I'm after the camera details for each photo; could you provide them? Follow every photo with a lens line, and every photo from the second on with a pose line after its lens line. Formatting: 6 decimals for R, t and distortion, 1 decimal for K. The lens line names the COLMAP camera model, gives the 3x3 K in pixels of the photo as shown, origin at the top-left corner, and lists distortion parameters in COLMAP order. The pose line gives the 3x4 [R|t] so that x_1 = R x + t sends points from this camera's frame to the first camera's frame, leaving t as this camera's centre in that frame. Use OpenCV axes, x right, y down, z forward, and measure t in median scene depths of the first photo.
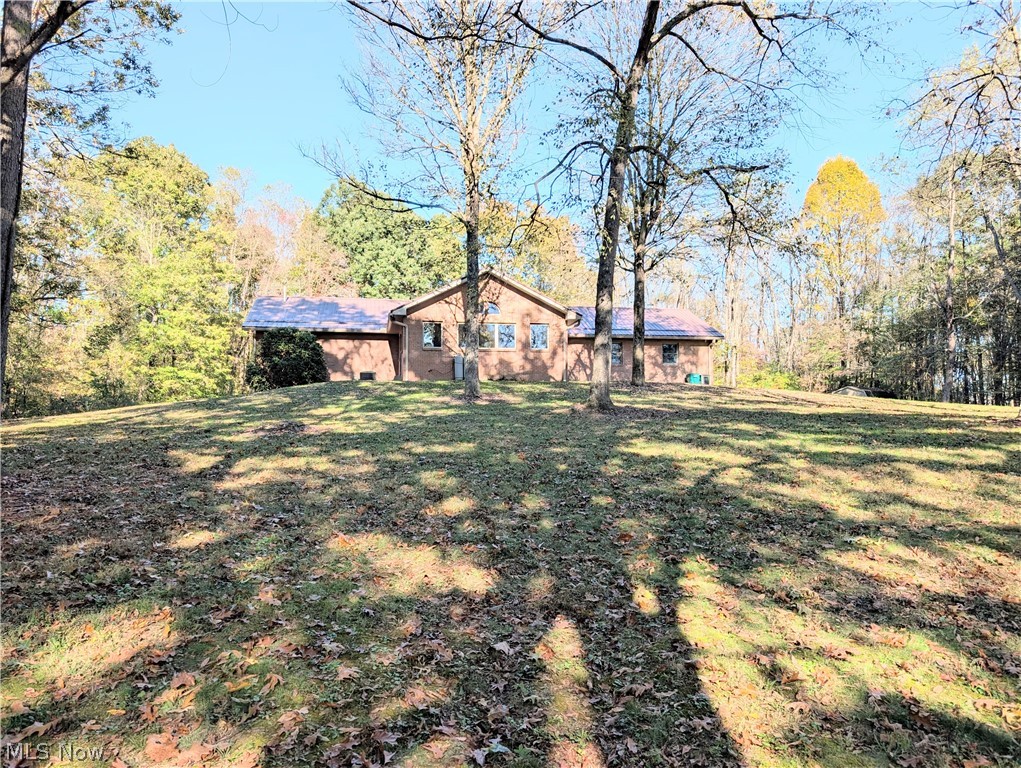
lens RADIAL K [[705.7, 0, 505.0], [0, 705.7, 384.4], [0, 0, 1]] dist [0.009833, -0.001658]
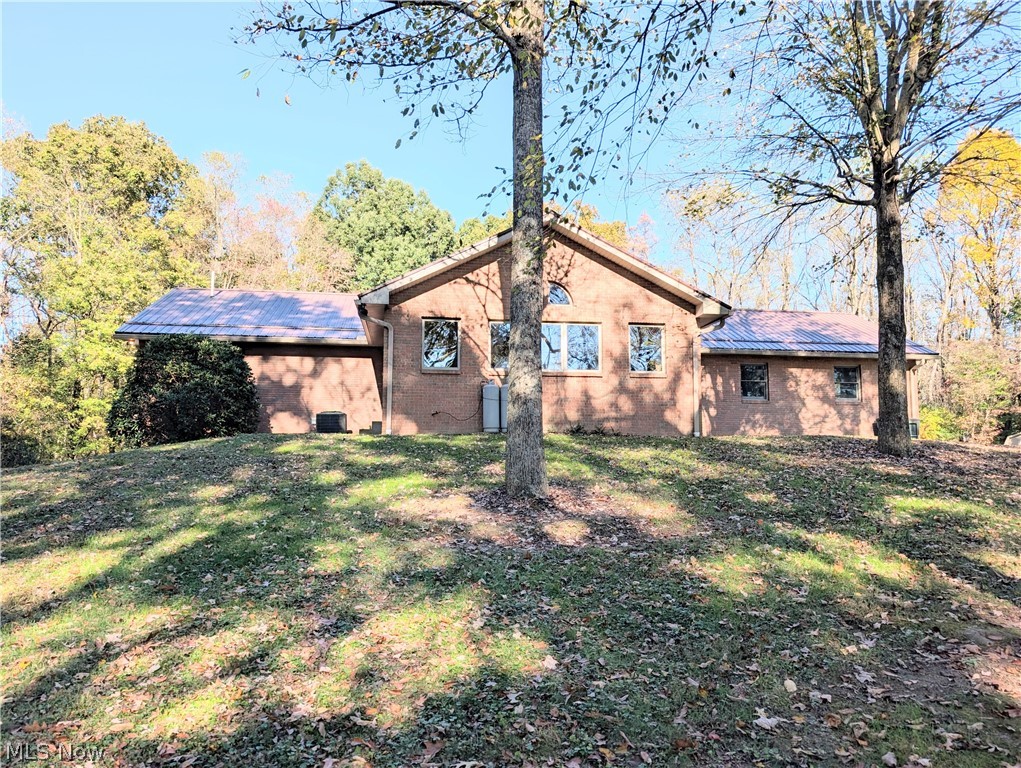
lens RADIAL K [[705.7, 0, 512.1], [0, 705.7, 383.5], [0, 0, 1]] dist [0.009833, -0.001658]
pose [[0.999208, 0.003769, -0.039602, -0.028696], [-0.005407, 0.999131, -0.041336, -0.018909], [0.039412, 0.041517, 0.998360, 0.458905]]
